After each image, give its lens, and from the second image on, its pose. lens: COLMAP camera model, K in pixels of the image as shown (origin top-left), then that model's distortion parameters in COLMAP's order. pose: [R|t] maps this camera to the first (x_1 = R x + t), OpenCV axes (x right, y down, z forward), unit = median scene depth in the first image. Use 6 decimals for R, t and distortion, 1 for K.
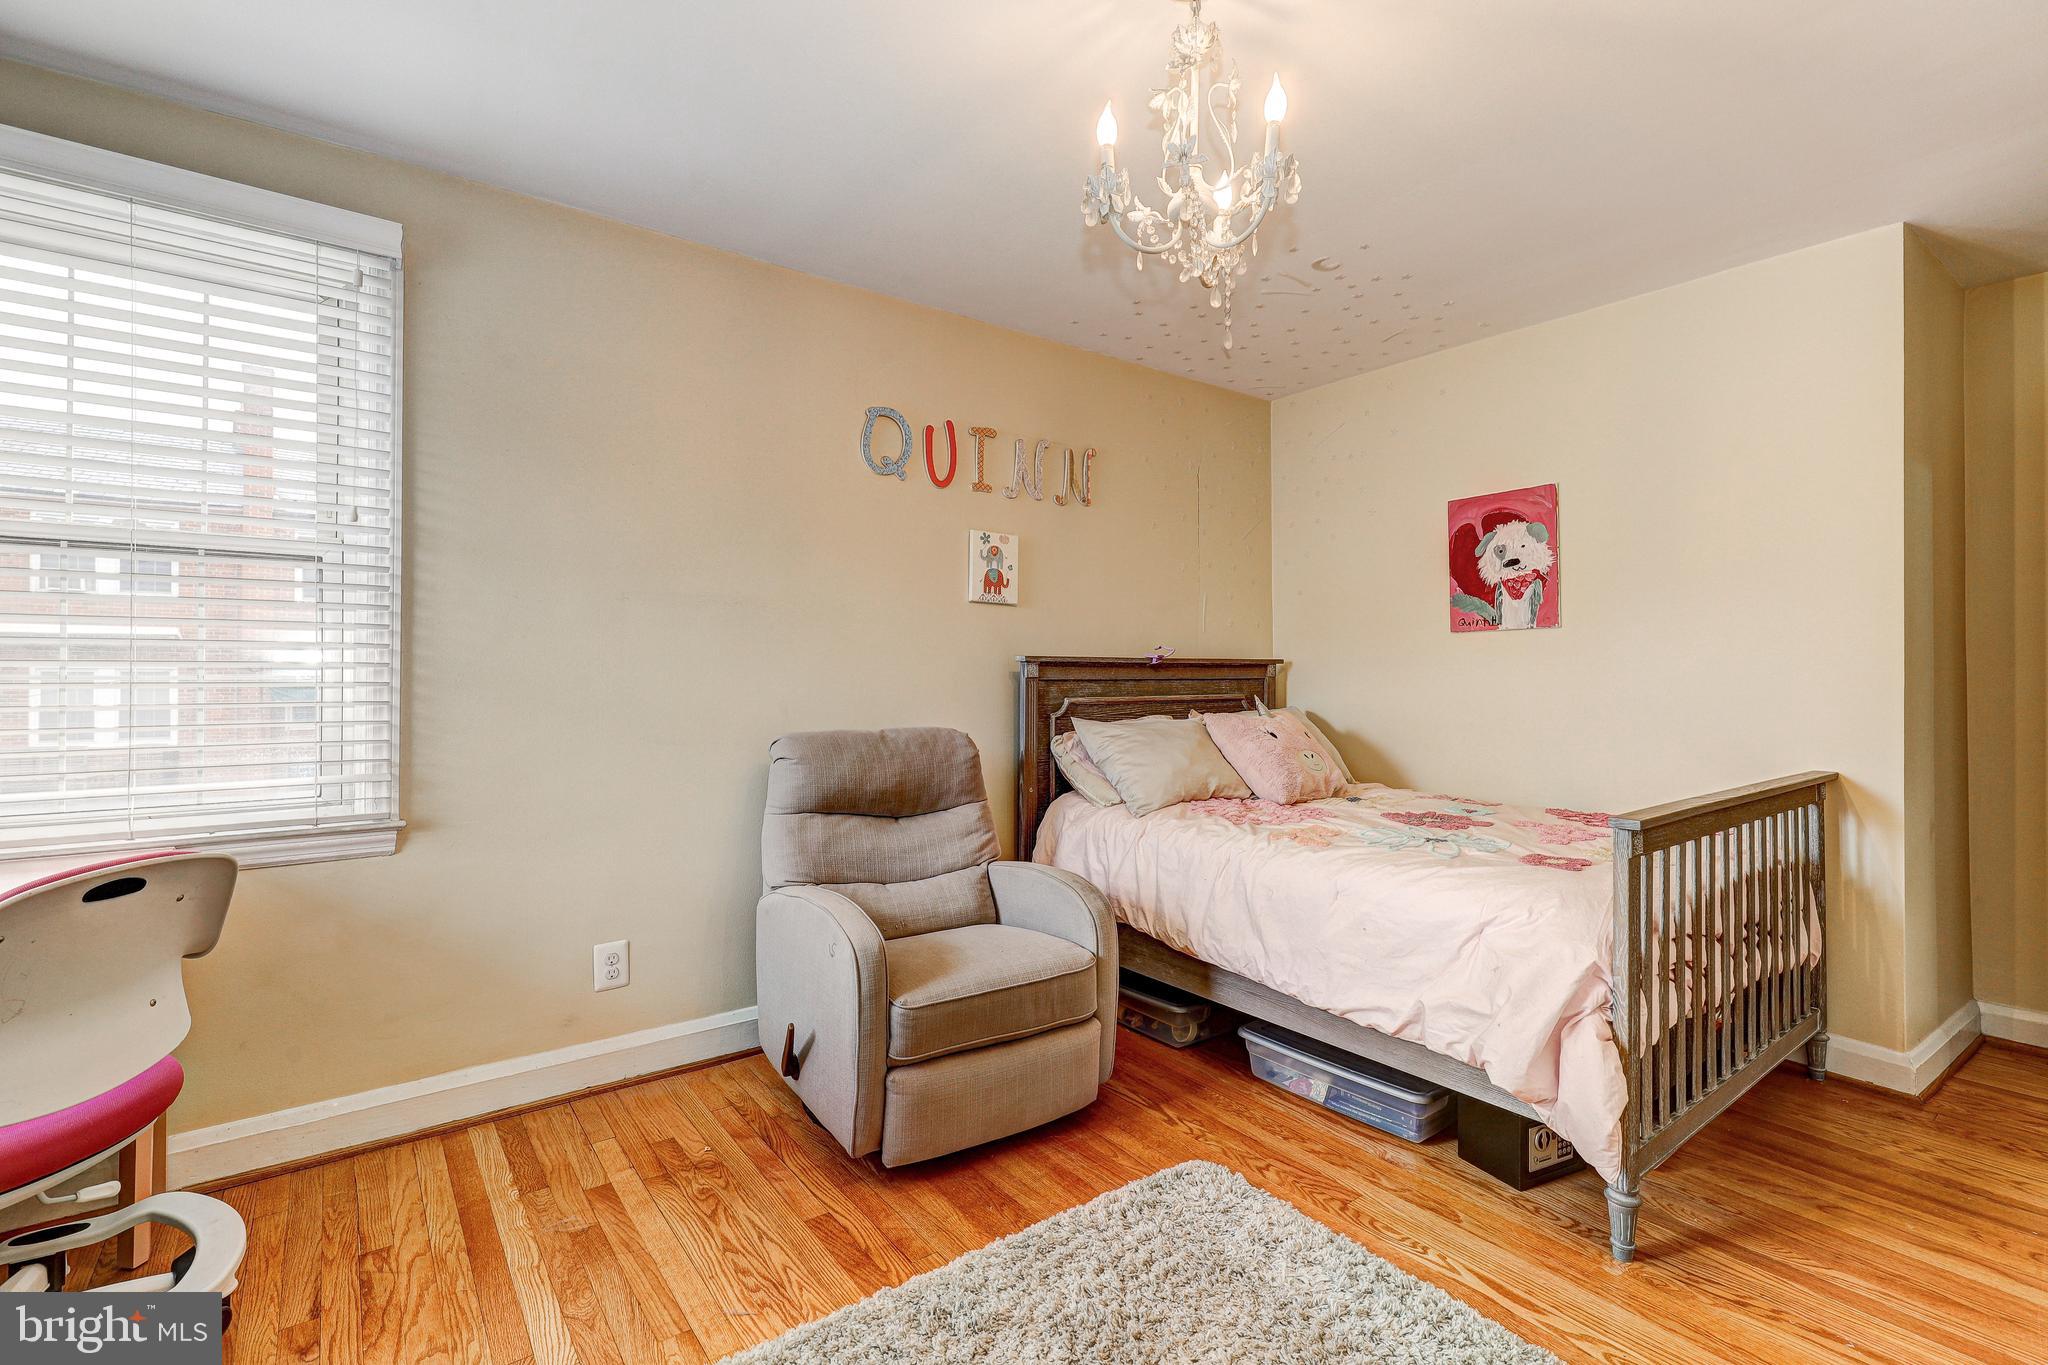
lens RADIAL K [[922.5, 0, 1033.6], [0, 922.5, 680.9], [0, 0, 1]] dist [0.000534, 0.000826]
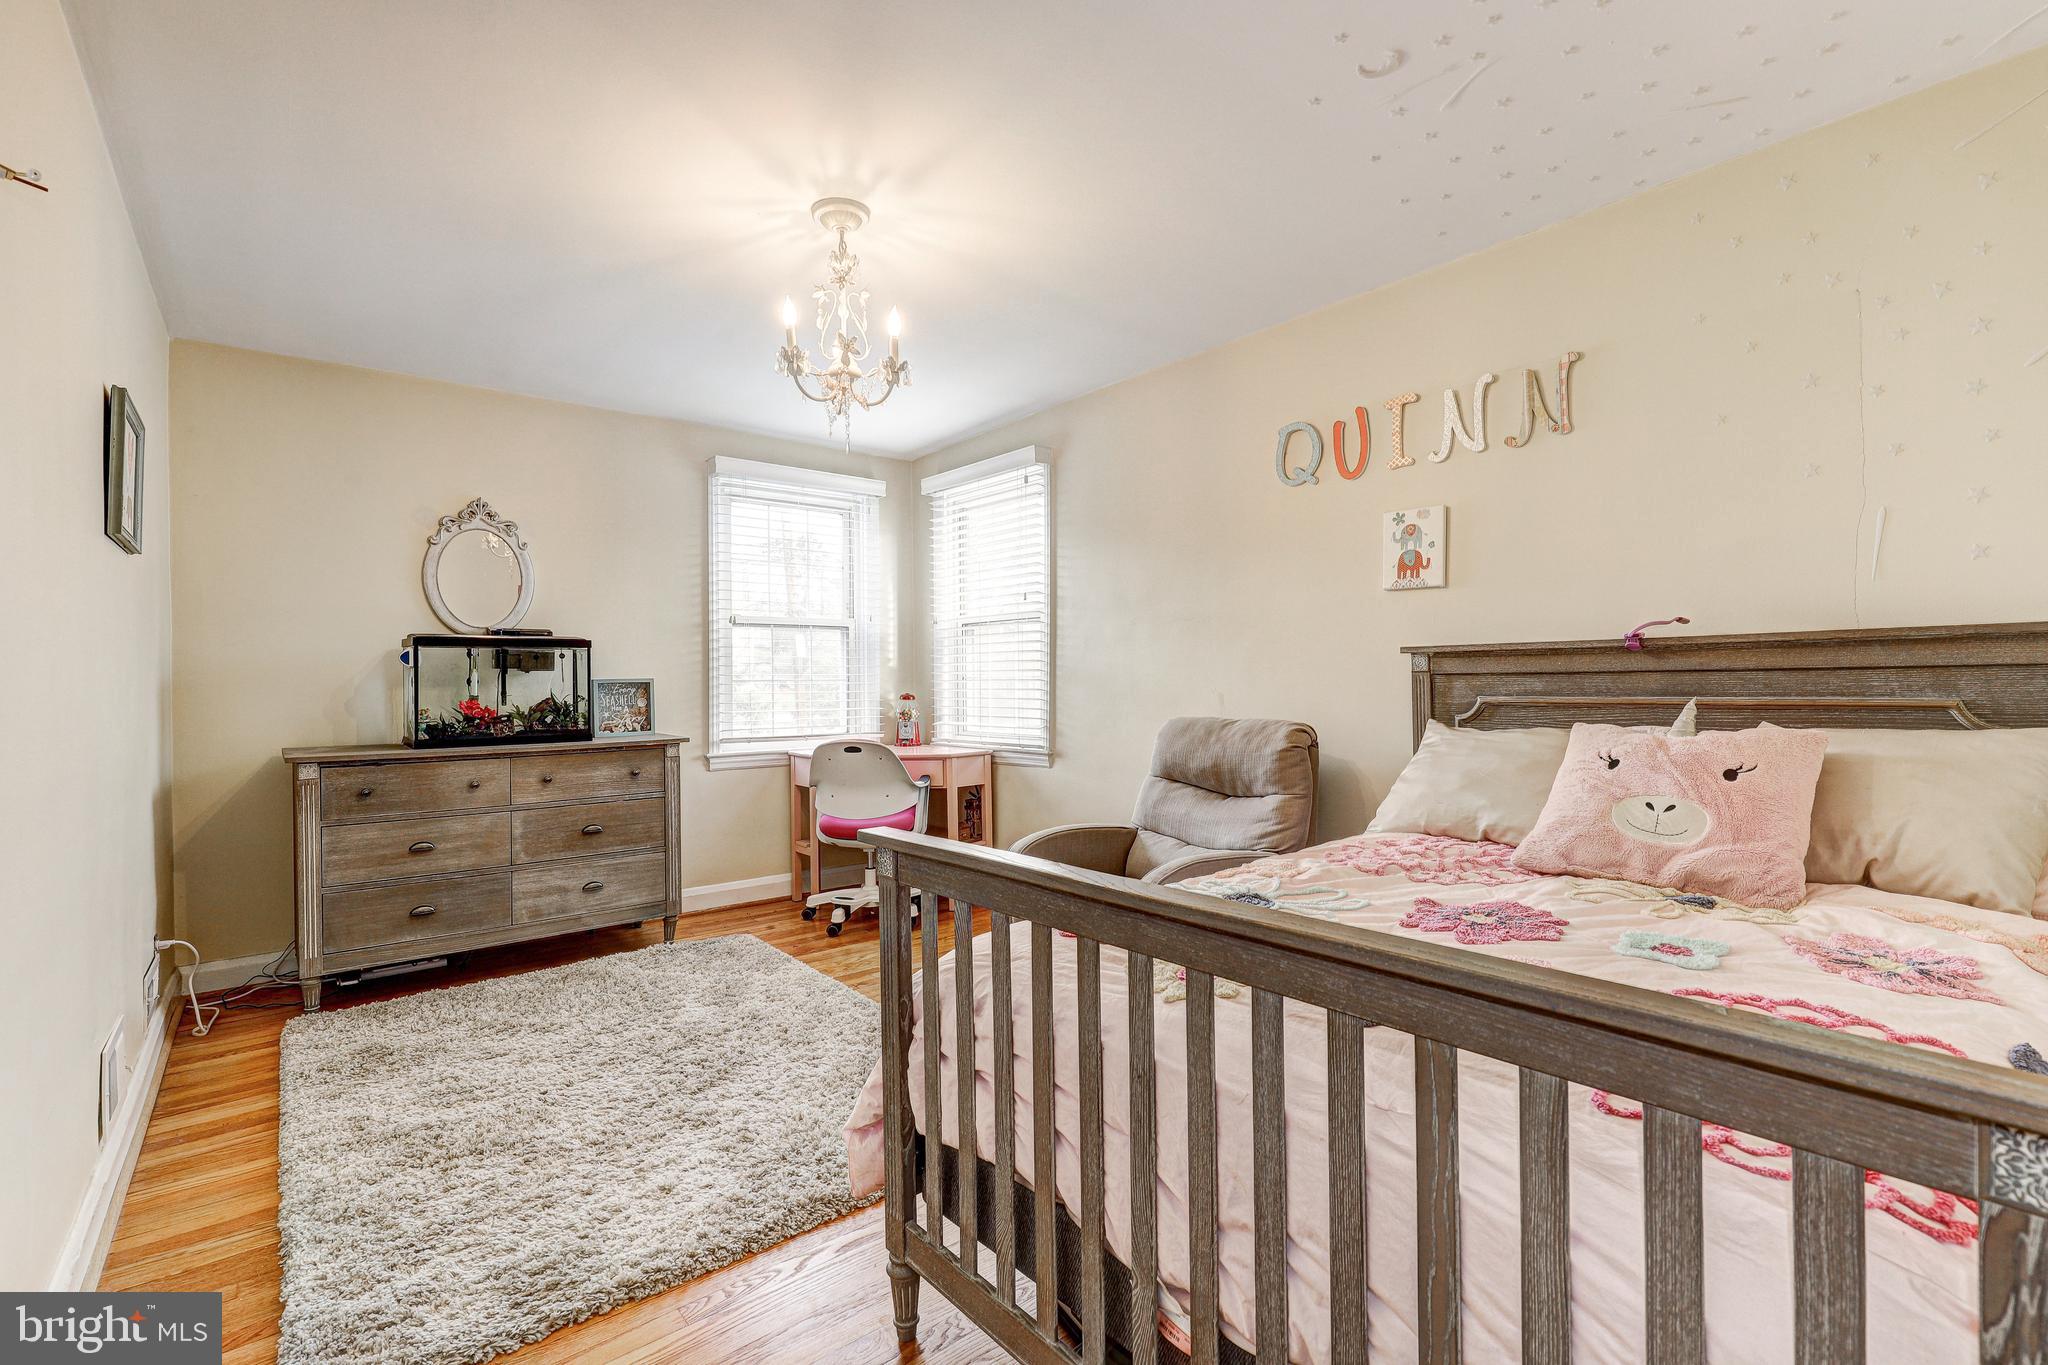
lens RADIAL K [[922.5, 0, 1033.6], [0, 922.5, 680.9], [0, 0, 1]] dist [0.000534, 0.000826]
pose [[0.043435, 0.004546, -0.999046, 0.841260], [0.011462, 0.999922, 0.005048, -0.003227], [0.998990, -0.011670, 0.043380, 0.598854]]
